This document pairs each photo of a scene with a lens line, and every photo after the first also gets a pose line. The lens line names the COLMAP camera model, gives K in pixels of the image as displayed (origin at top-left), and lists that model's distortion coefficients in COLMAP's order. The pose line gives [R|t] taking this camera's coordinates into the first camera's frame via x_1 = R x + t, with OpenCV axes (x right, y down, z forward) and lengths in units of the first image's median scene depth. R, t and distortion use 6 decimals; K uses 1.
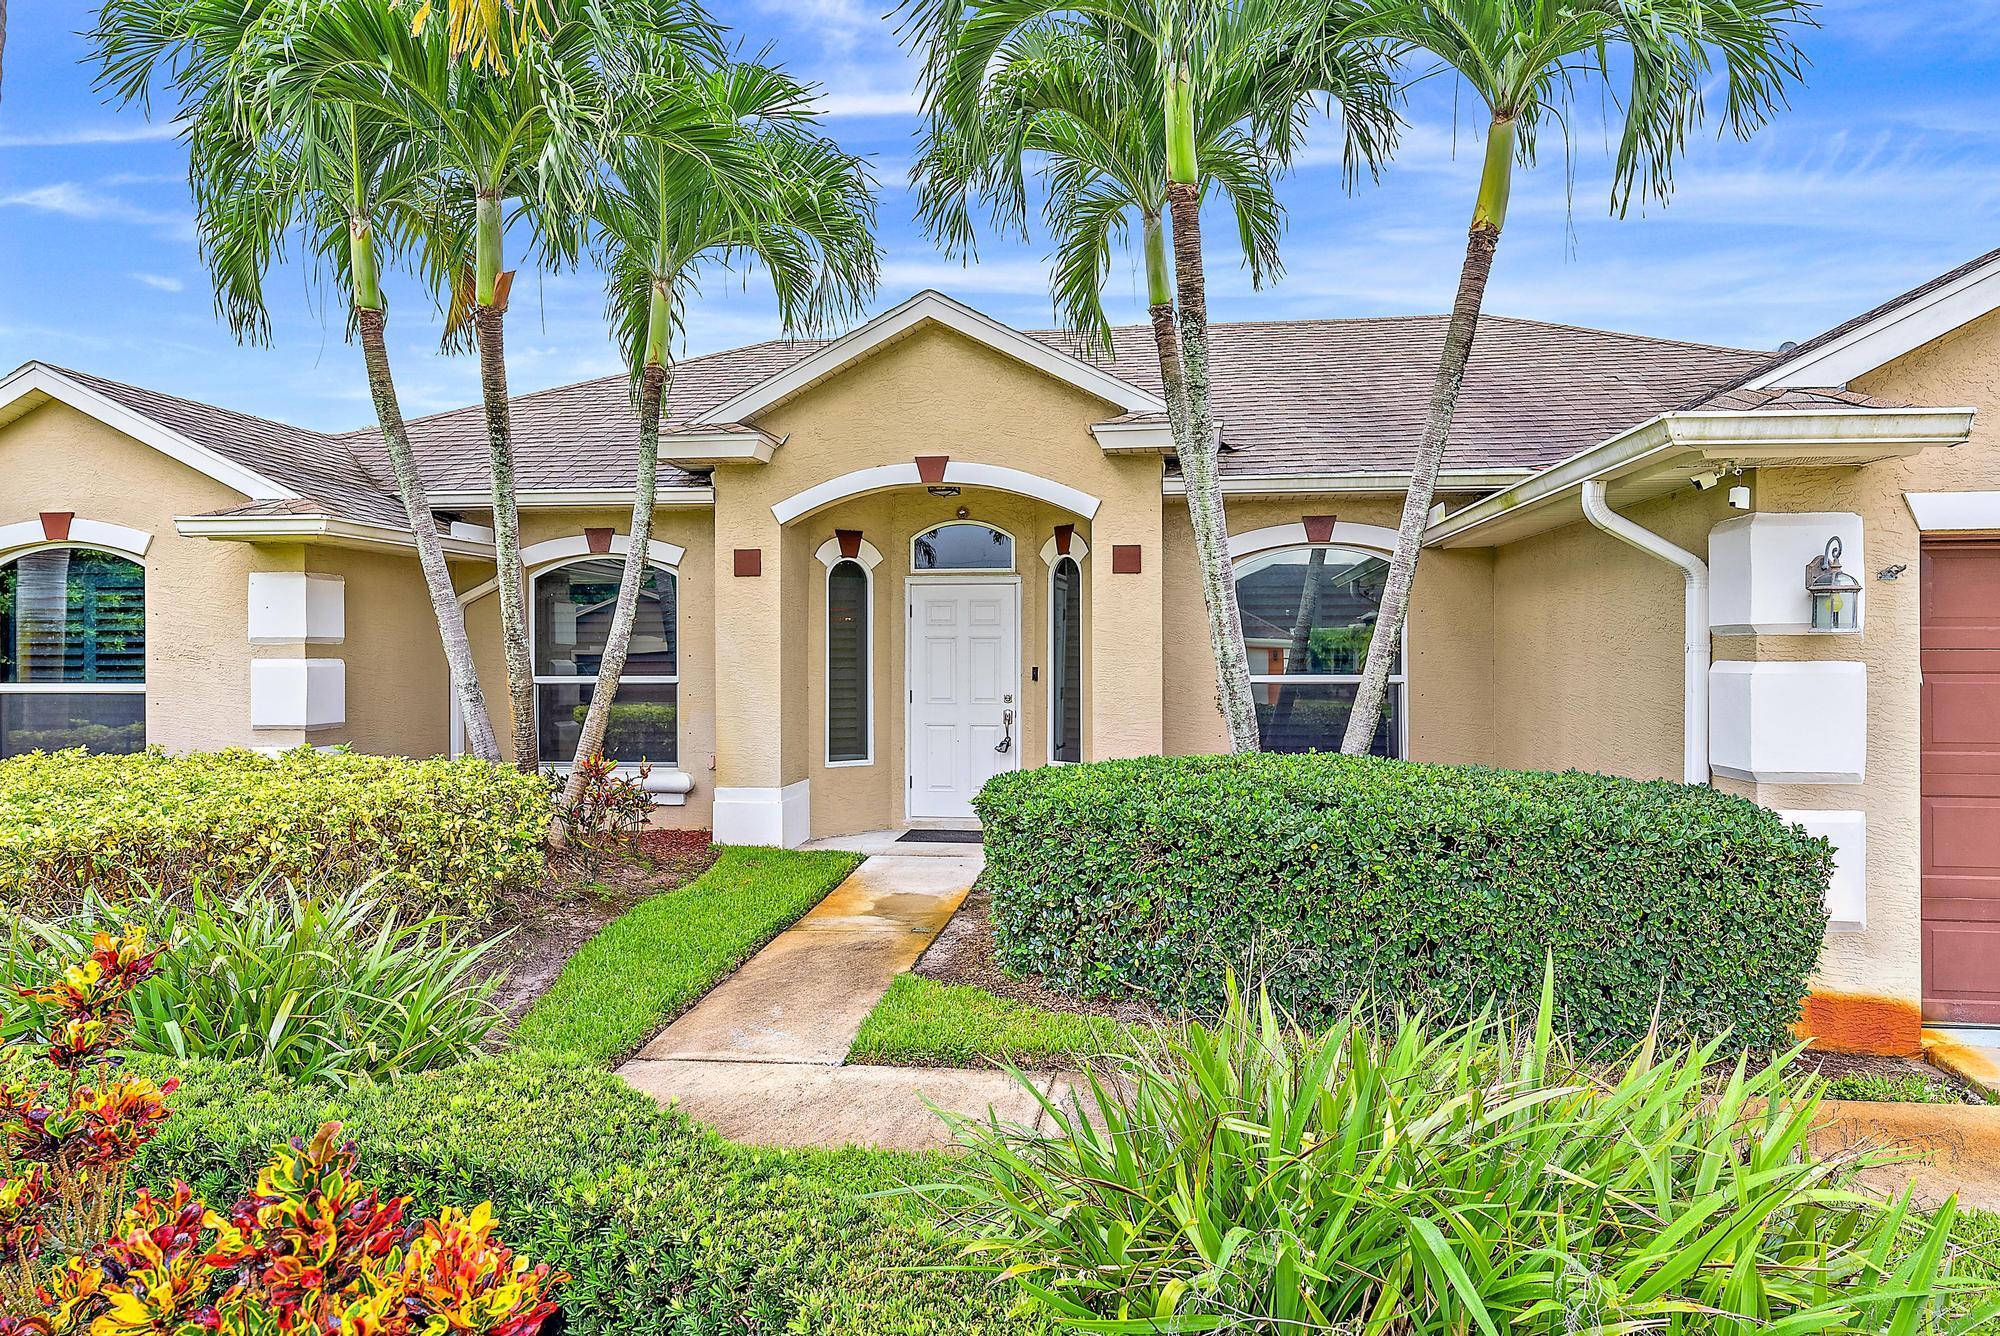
lens RADIAL K [[1211.4, 0, 996.1], [0, 1211.4, 637.1], [0, 0, 1]] dist [-0.002447, -0.000323]
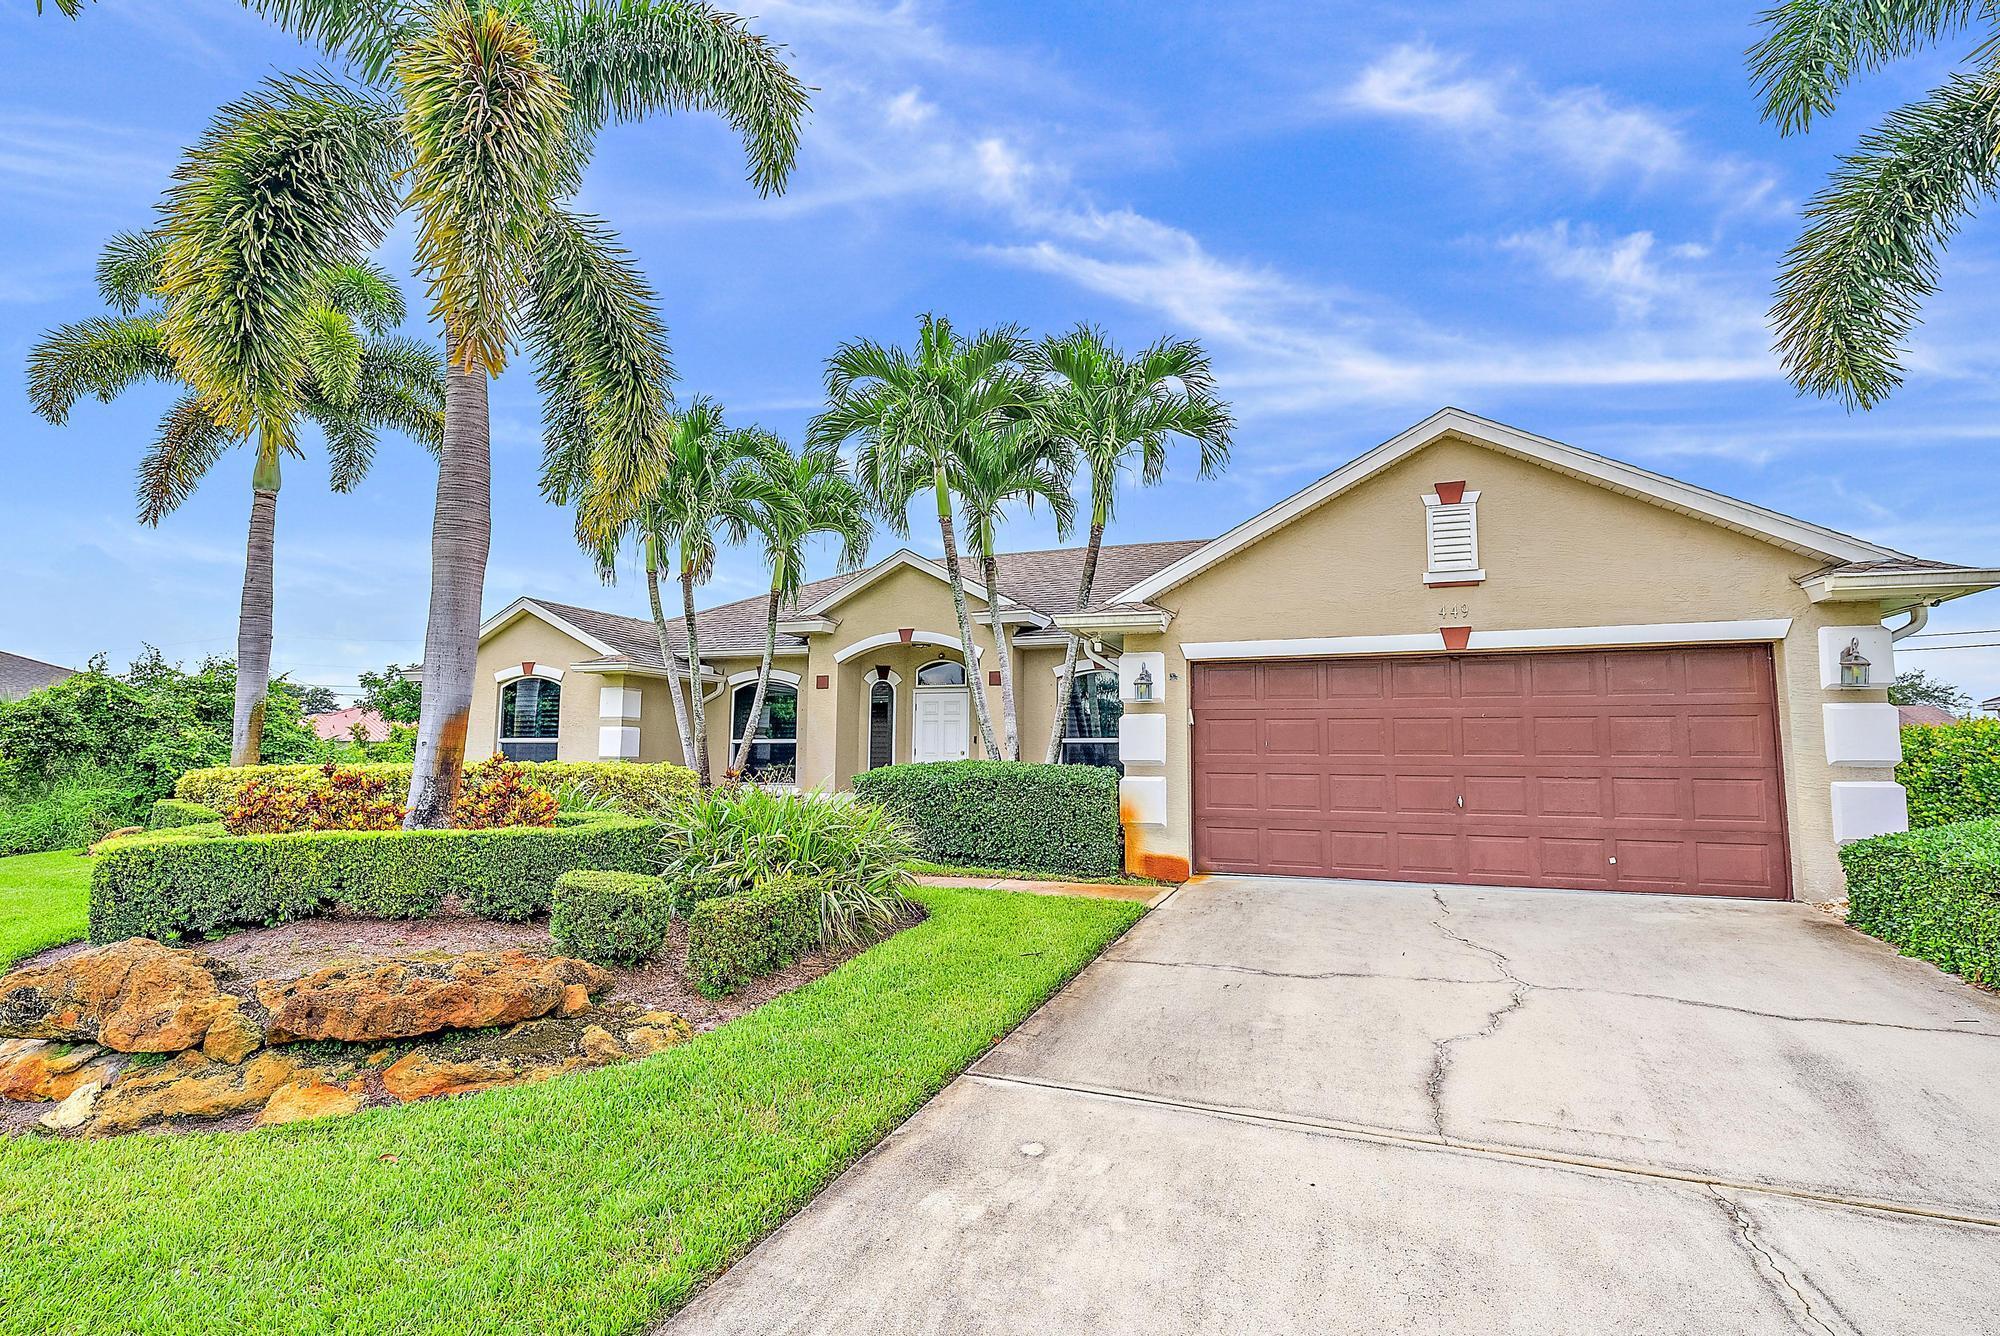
lens RADIAL K [[951.0, 0, 1004.7], [0, 951.0, 645.0], [0, 0, 1]] dist [-0.001562, -0.000274]
pose [[0.976045, -0.017690, -0.216847, 0.464250], [-0.006354, 0.993947, -0.109681, 0.052744], [0.217474, 0.108431, 0.970025, -0.518374]]
